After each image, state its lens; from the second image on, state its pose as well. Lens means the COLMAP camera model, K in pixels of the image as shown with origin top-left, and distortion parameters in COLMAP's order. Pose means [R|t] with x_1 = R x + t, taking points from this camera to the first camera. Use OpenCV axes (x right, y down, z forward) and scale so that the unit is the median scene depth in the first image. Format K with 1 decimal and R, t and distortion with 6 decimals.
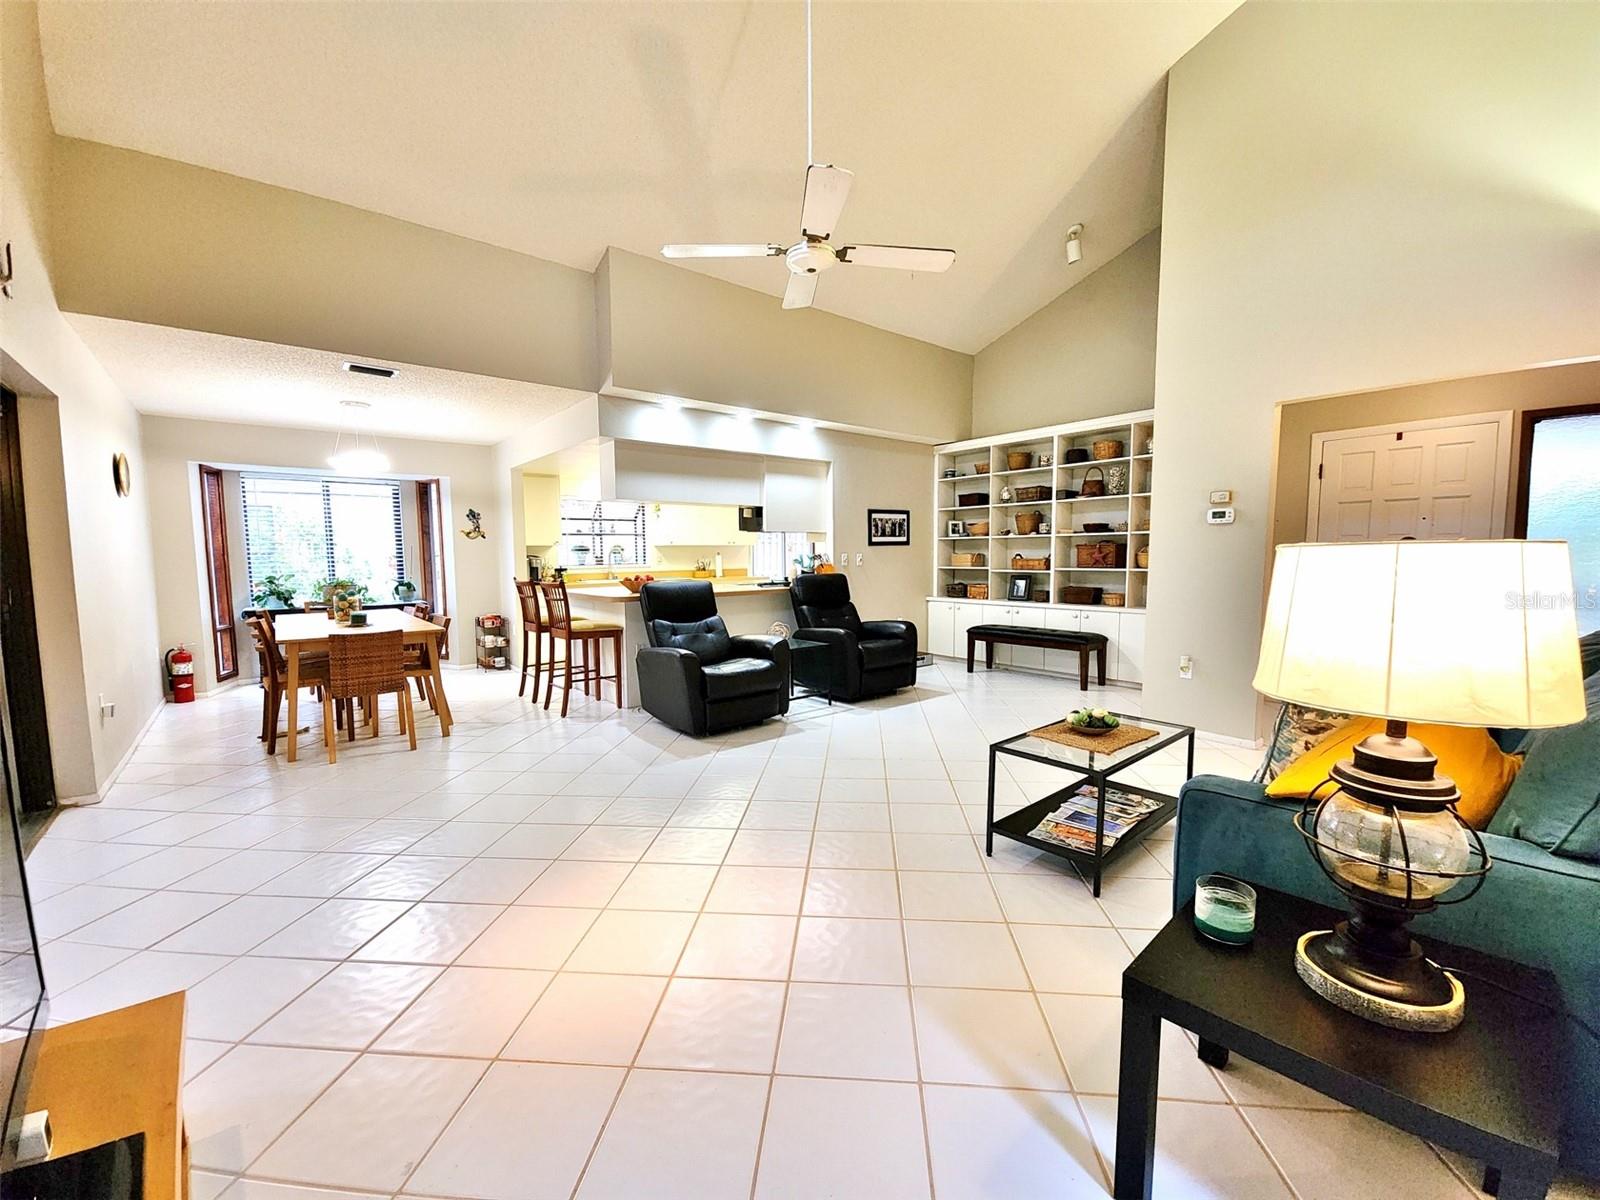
lens RADIAL K [[652.9, 0, 800.1], [0, 652.9, 604.4], [0, 0, 1]] dist [0.013635, -0.008288]
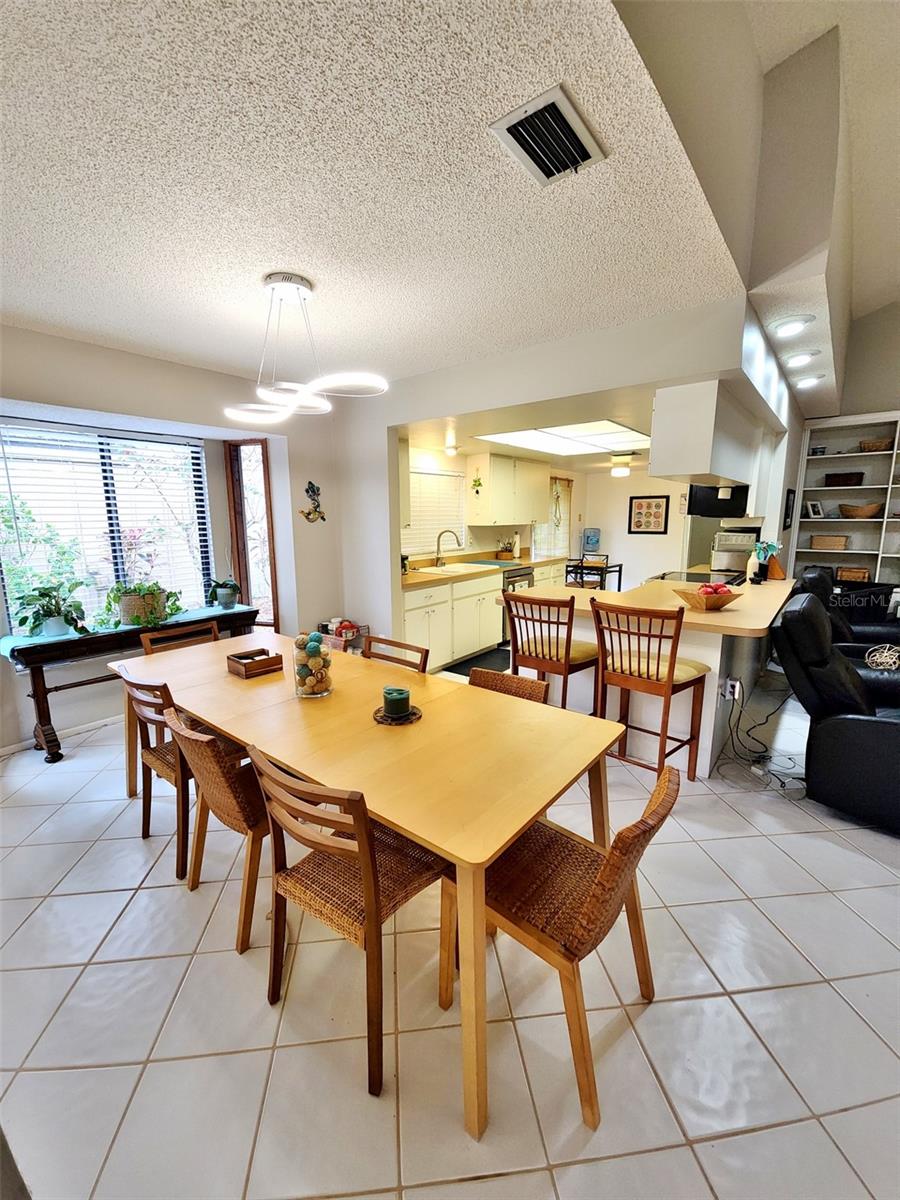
lens RADIAL K [[489.7, 0, 439.9], [0, 489.7, 599.7], [0, 0, 1]] dist [0.013635, -0.008288]
pose [[0.980054, -0.031470, 0.196222, -0.549231], [0.013236, 0.995526, 0.093556, -0.072158], [-0.198288, -0.089093, 0.976086, 0.480951]]
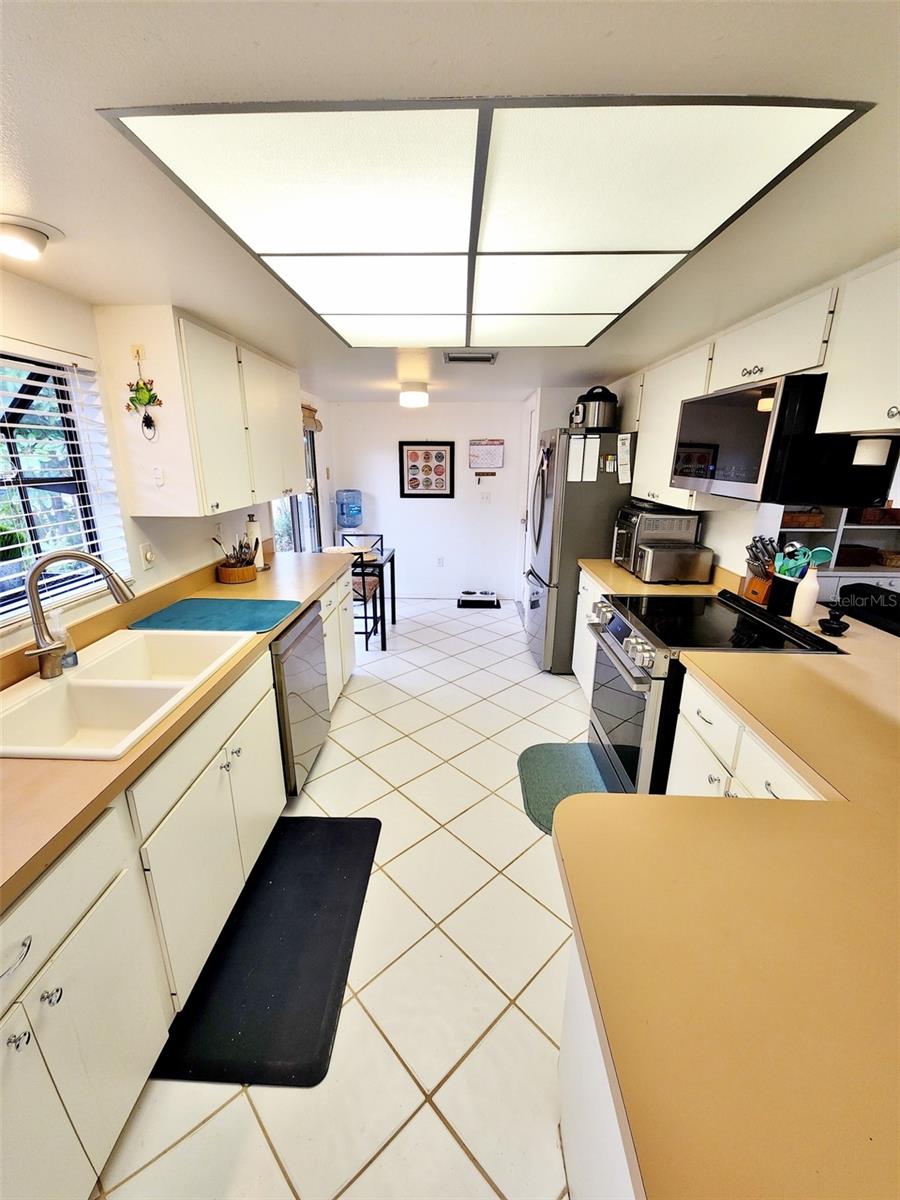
lens RADIAL K [[489.7, 0, 438.7], [0, 489.7, 600.3], [0, 0, 1]] dist [0.013635, -0.008288]
pose [[0.671689, -0.200640, 0.713146, -0.420869], [0.047516, 0.972313, 0.228801, -0.136798], [-0.739308, -0.119797, 0.662625, 1.007315]]
